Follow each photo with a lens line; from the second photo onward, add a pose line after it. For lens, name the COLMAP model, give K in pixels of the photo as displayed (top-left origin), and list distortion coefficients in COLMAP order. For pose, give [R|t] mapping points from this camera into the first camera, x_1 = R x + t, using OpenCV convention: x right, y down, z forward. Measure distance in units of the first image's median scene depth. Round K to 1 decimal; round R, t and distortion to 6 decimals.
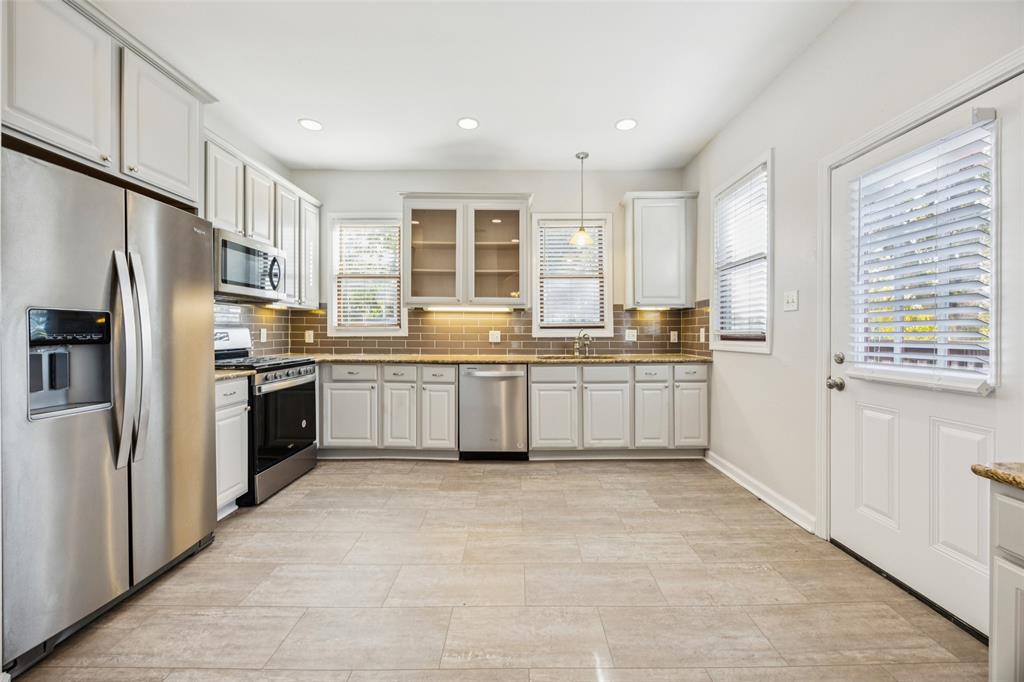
lens RADIAL K [[394.0, 0, 519.0], [0, 394.0, 333.8], [0, 0, 1]] dist [-0.008092, -0.000066]
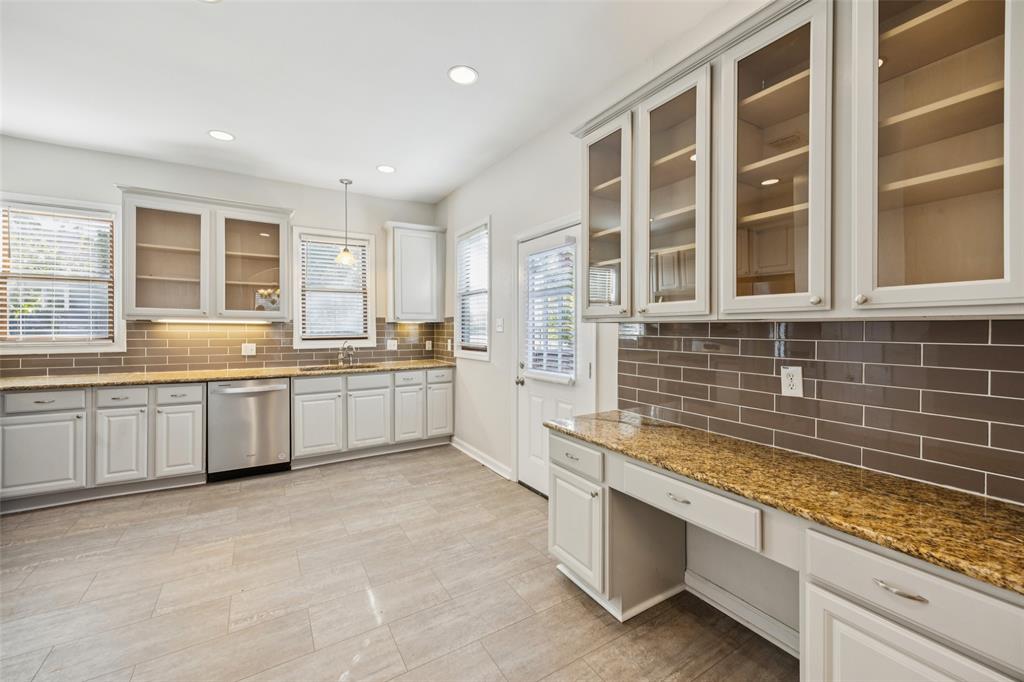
lens RADIAL K [[416.7, 0, 518.6], [0, 416.7, 330.7], [0, 0, 1]] dist [0.006279, -0.000124]
pose [[0.849981, -0.003103, 0.526804, -0.046706], [0.000903, 0.999990, 0.004434, -0.050740], [-0.526813, -0.003293, 0.849975, -0.256186]]
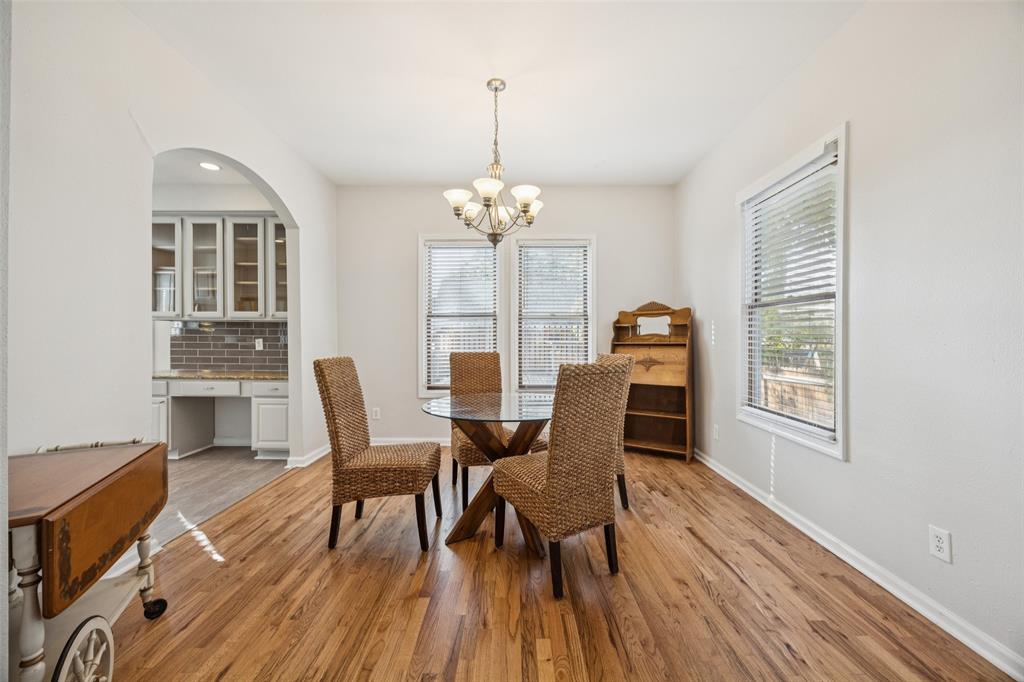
lens RADIAL K [[394.0, 0, 513.5], [0, 394.0, 342.2], [0, 0, 1]] dist [-0.008092, -0.000066]
pose [[0.003015, -0.013359, 0.999906, -0.647673], [-0.002751, 0.999907, 0.013367, -0.018116], [-0.999992, -0.002791, 0.002978, -0.734900]]
